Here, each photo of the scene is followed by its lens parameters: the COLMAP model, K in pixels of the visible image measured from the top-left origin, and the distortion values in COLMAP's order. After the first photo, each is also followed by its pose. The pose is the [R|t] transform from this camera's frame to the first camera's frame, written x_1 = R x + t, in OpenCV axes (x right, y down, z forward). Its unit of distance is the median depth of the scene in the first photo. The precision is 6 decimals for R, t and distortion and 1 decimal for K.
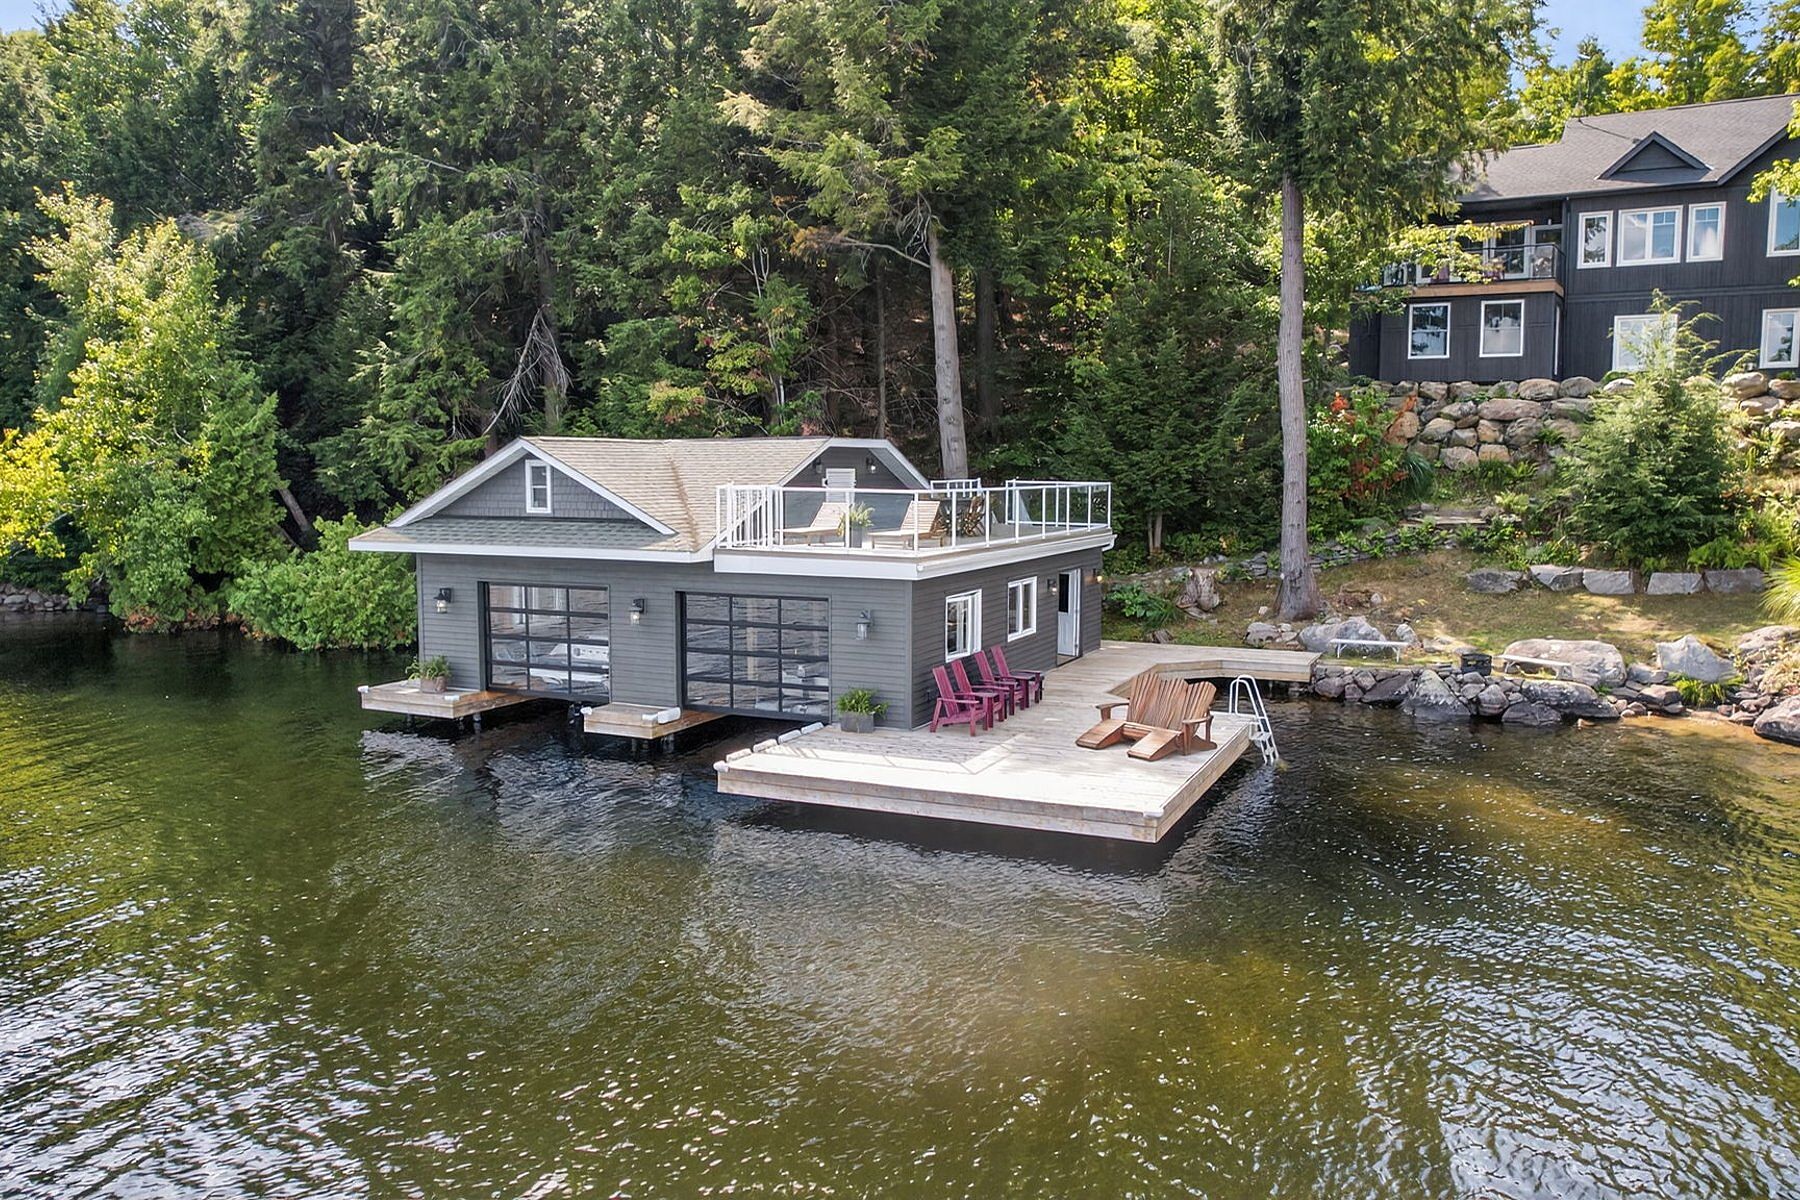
lens RADIAL K [[1306.6, 0, 900.0], [0, 1306.6, 600.0], [0, 0, 1]] dist [-0.007988, 0.006127]
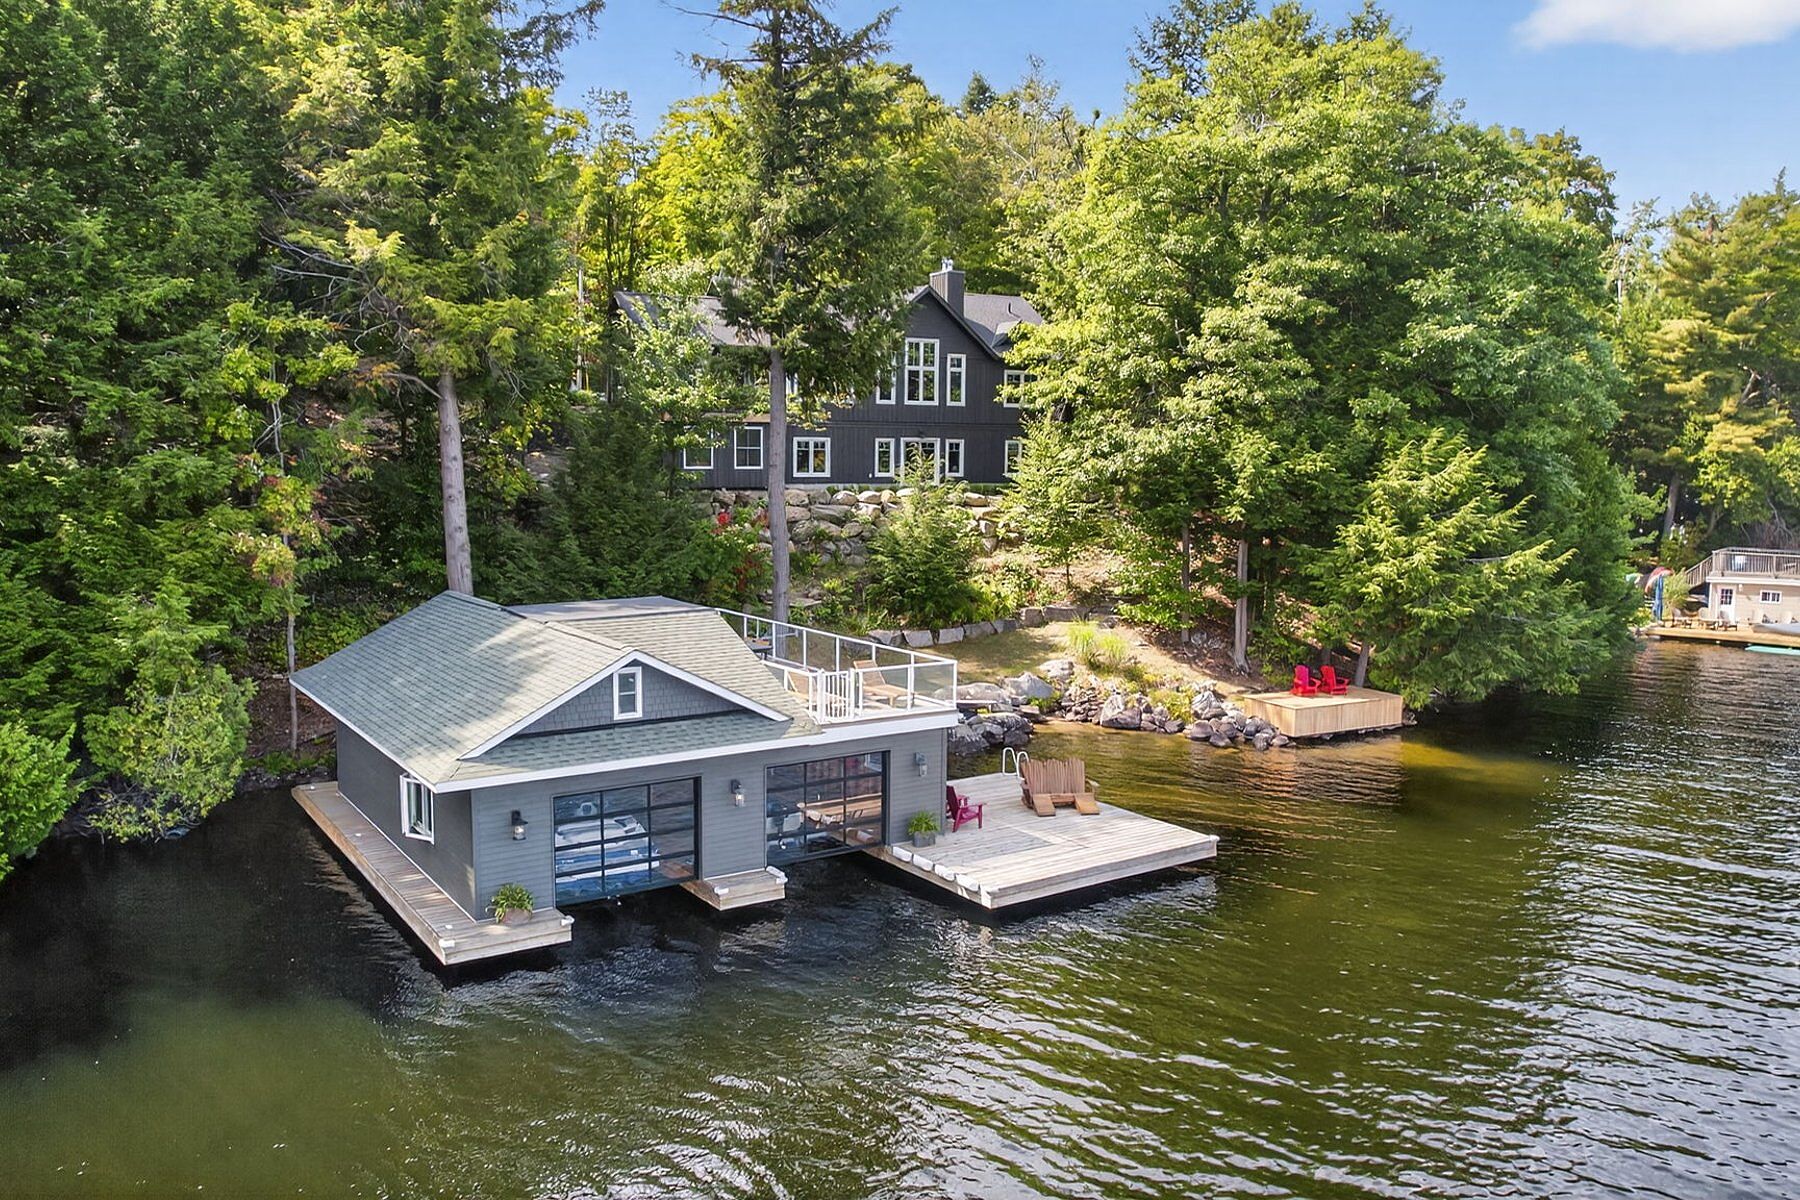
lens RADIAL K [[1306.6, 0, 900.0], [0, 1306.6, 600.0], [0, 0, 1]] dist [-0.007988, 0.006127]
pose [[0.512640, -0.092776, 0.853577, -0.959673], [0.082320, 0.994876, 0.058694, -0.187833], [-0.854648, 0.040177, 0.517651, 0.291757]]
